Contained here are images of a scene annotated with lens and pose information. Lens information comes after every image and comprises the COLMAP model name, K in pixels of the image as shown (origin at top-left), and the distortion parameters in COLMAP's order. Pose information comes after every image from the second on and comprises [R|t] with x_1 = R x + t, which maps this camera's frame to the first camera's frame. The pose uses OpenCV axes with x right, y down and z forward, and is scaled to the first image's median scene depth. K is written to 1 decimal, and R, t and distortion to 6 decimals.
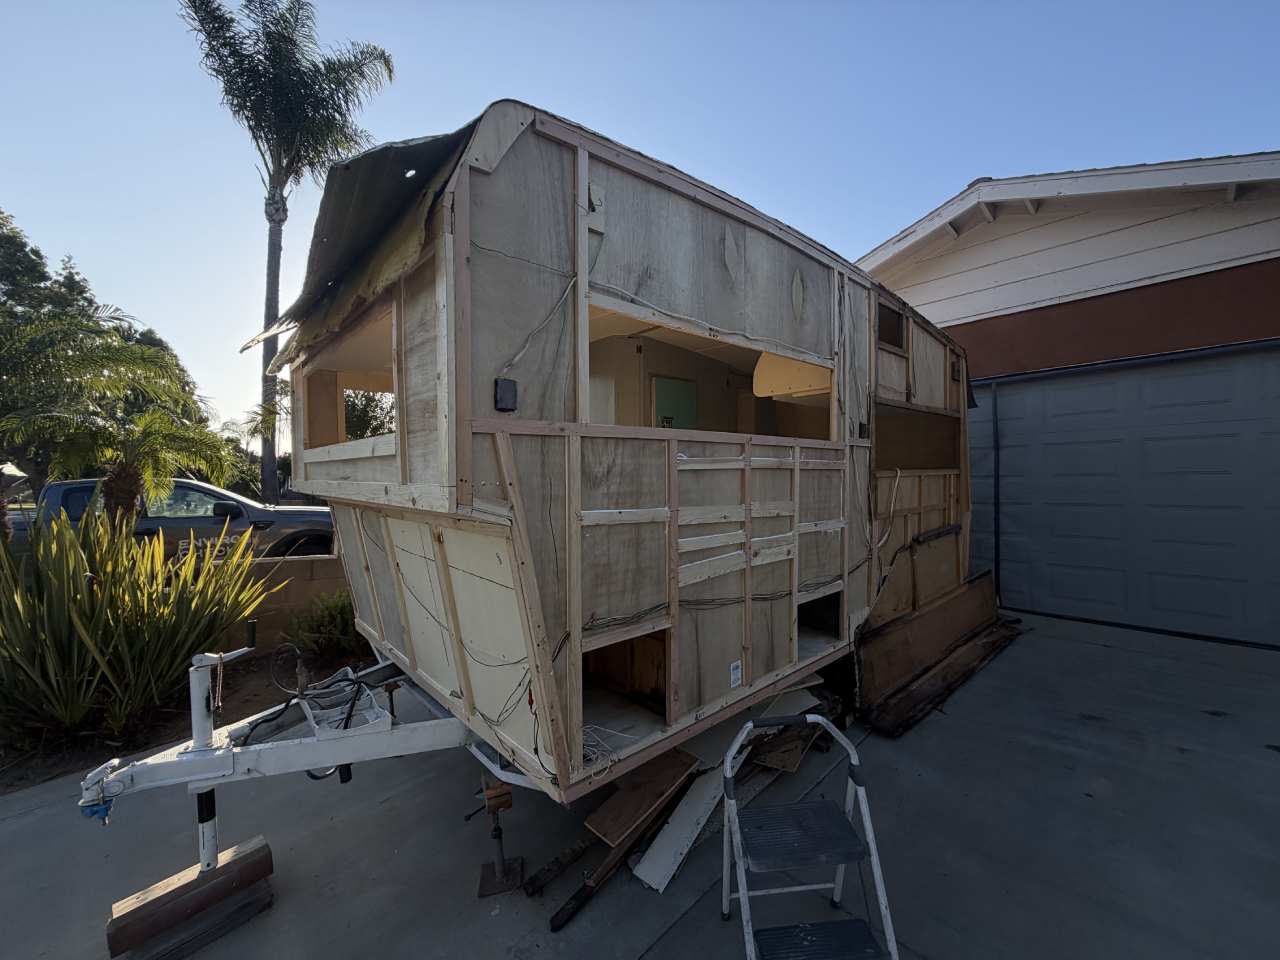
lens RADIAL K [[514.0, 0, 640.3], [0, 514.0, 481.3], [0, 0, 1]] dist [0.002386, -0.000184]
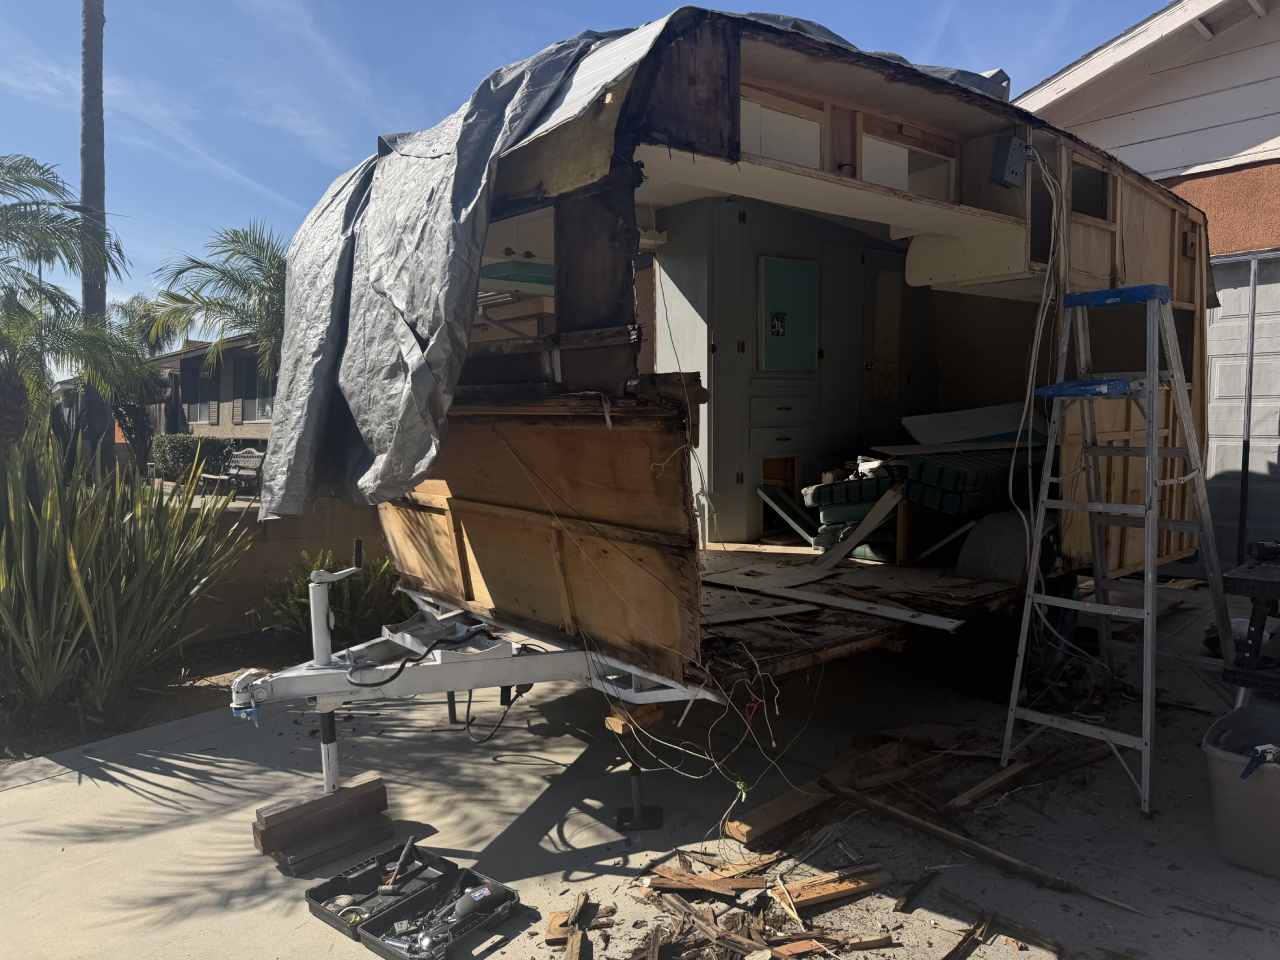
lens RADIAL K [[907.2, 0, 644.9], [0, 907.2, 476.9], [0, 0, 1]] dist [0.034130, -0.035783]
pose [[0.999356, 0.001561, -0.035841, -0.181579], [0.000555, 0.998260, 0.058971, 0.060463], [0.035871, -0.058953, 0.997616, -0.596039]]
